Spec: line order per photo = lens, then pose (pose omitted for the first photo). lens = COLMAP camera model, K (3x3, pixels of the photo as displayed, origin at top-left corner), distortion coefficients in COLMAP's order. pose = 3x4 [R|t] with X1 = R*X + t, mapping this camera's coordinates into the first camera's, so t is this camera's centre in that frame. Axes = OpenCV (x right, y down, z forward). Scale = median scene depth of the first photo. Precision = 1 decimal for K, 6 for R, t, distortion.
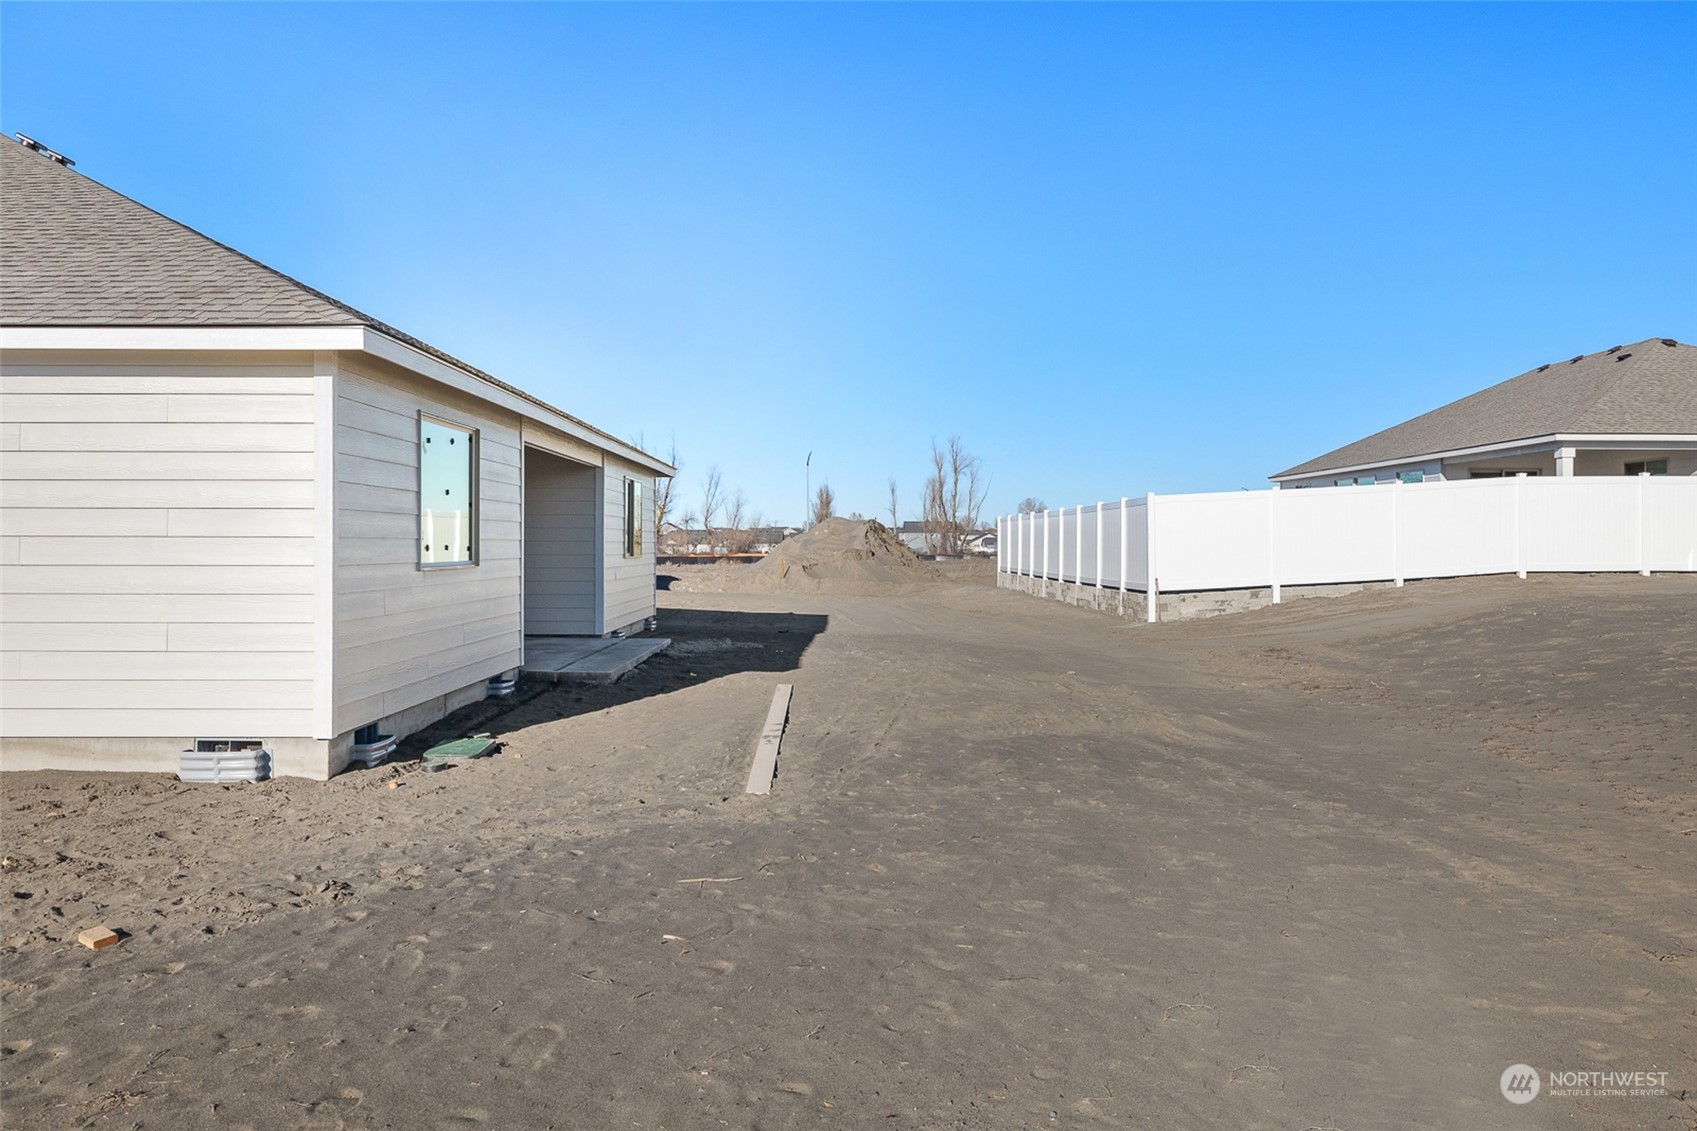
lens RADIAL K [[1277.0, 0, 849.0], [0, 1277.0, 559.9], [0, 0, 1]] dist [-0.003023, 0.000247]
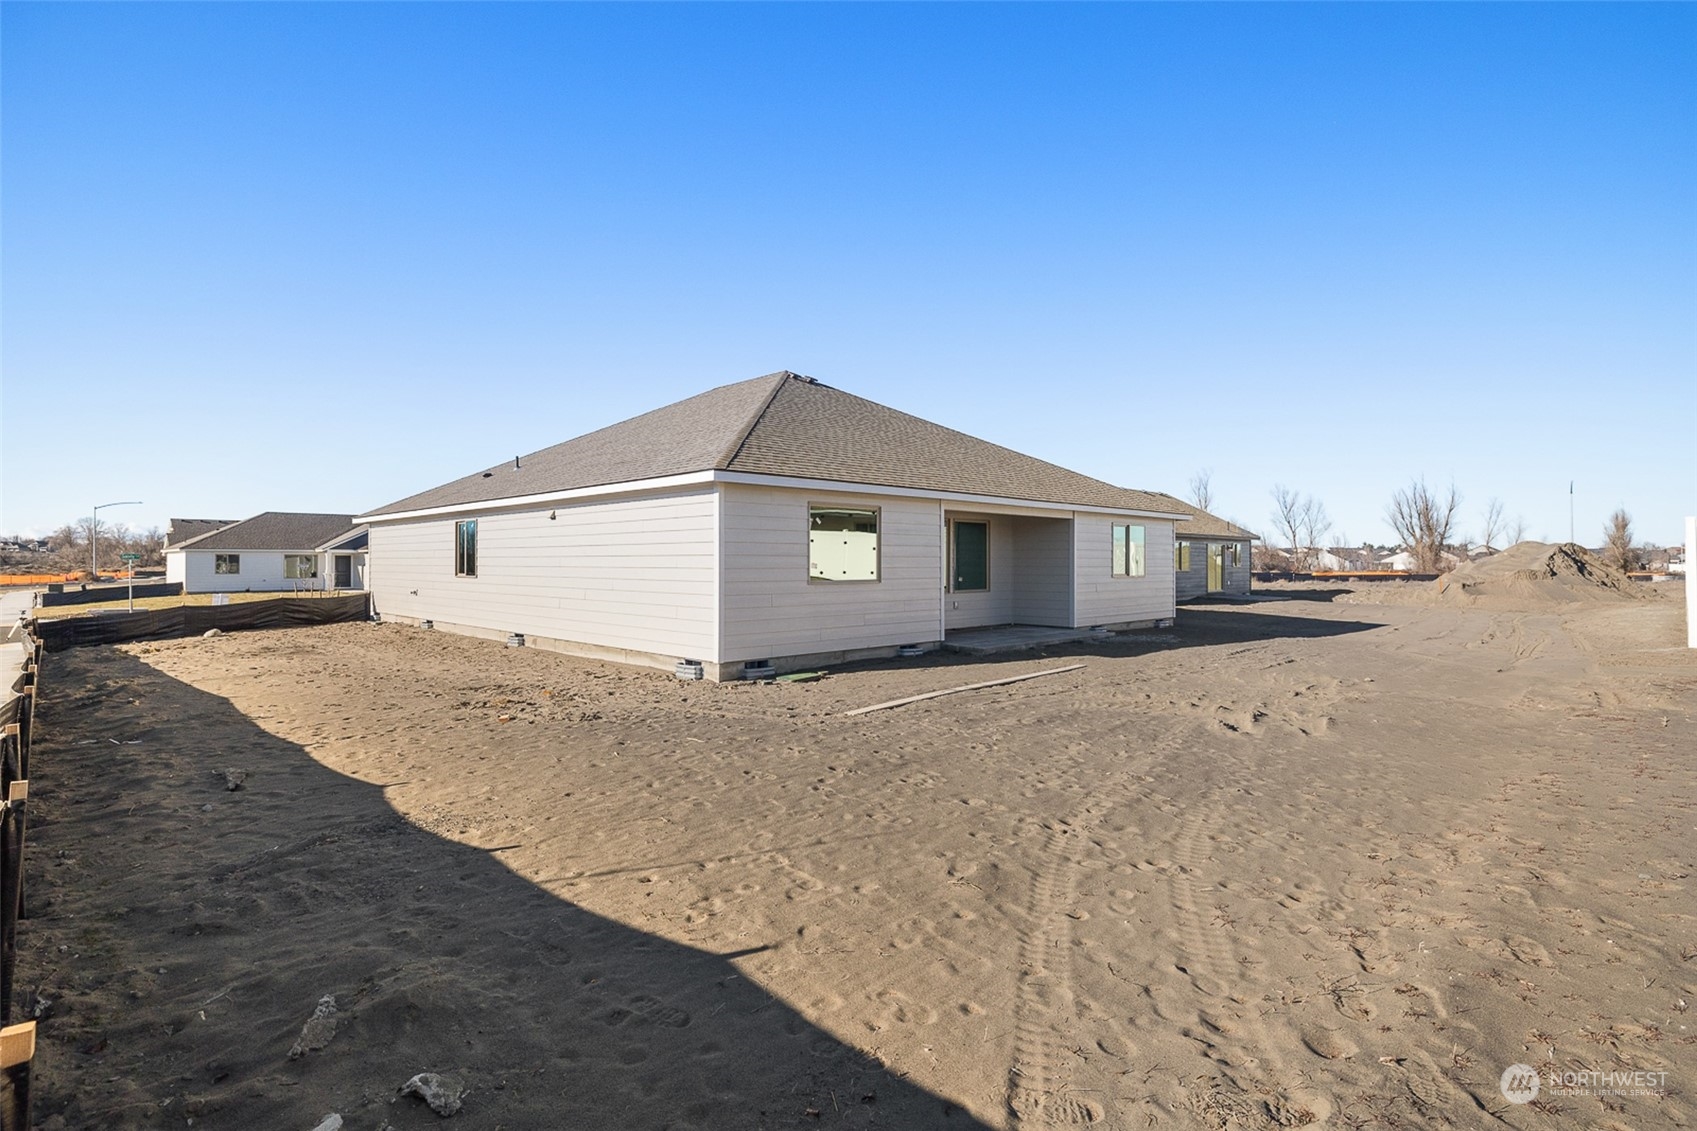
lens RADIAL K [[873.2, 0, 848.9], [0, 873.2, 559.6], [0, 0, 1]] dist [-0.004893, -0.000271]
pose [[0.687547, -0.000888, -0.726139, 0.789724], [-0.009894, 0.999895, -0.010591, -0.019115], [0.726072, 0.014466, 0.687466, 0.158075]]
